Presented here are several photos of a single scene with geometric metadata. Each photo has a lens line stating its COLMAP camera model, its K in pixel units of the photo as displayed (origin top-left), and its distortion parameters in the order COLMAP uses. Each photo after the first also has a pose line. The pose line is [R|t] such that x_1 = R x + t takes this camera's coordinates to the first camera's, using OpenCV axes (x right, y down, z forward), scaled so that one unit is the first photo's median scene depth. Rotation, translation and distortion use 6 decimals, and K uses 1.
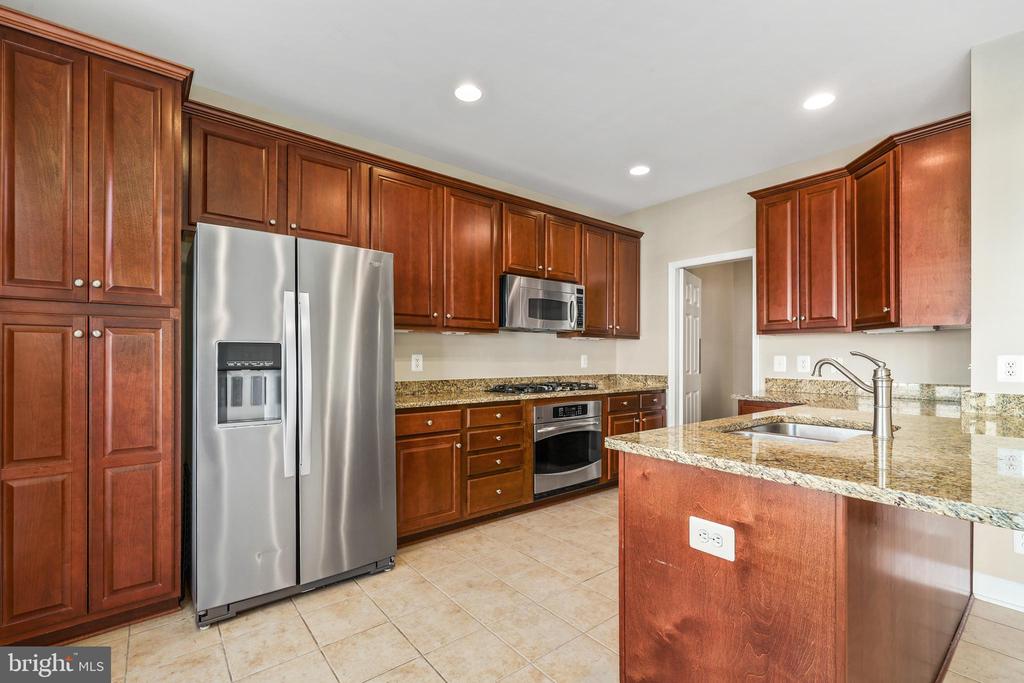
lens RADIAL K [[449.5, 0, 513.7], [0, 449.5, 354.8], [0, 0, 1]] dist [0.001278, -0.000024]
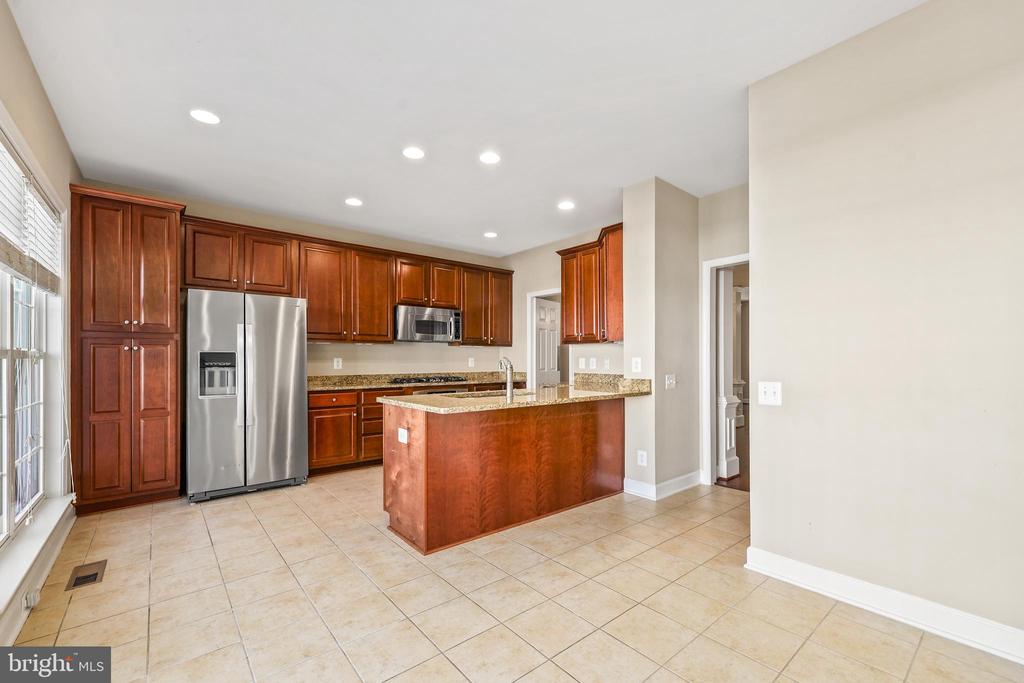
lens RADIAL K [[430.3, 0, 512.5], [0, 430.3, 356.2], [0, 0, 1]] dist [0.001341, 0.000069]
pose [[0.999945, -0.003392, 0.009957, 0.456238], [0.003415, 0.999992, -0.002274, -0.002065], [-0.009950, 0.002308, 0.999948, -0.586497]]
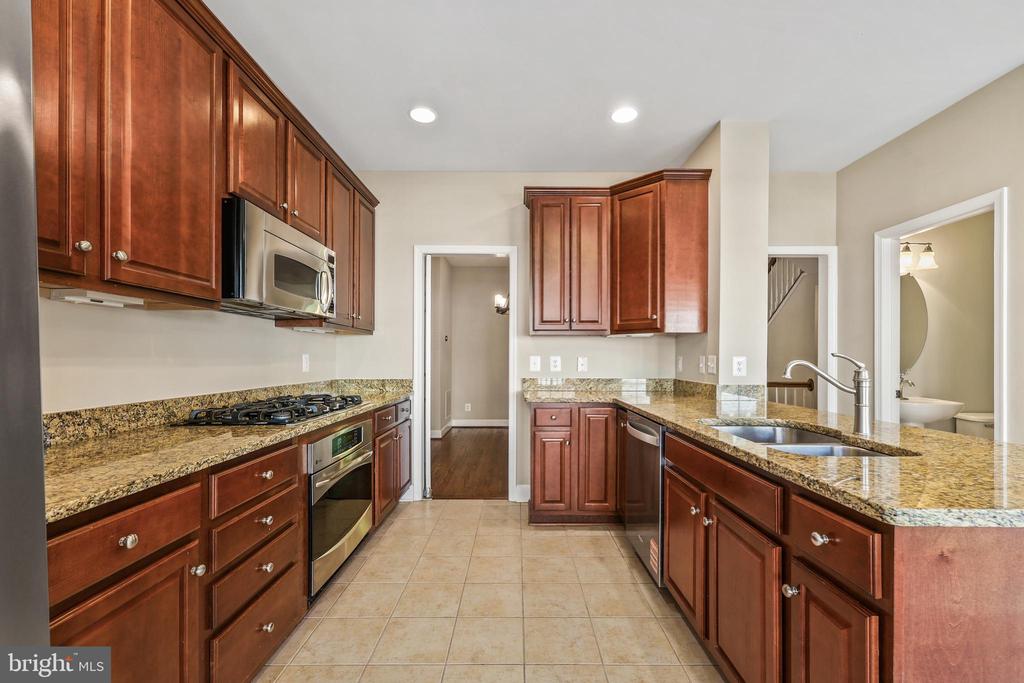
lens RADIAL K [[430.3, 0, 512.5], [0, 430.3, 356.2], [0, 0, 1]] dist [0.001341, 0.000069]
pose [[0.628305, 0.003346, 0.777960, -0.266099], [-0.005988, 0.999982, 0.000536, 0.002986], [-0.777944, -0.004995, 0.628313, 0.561738]]
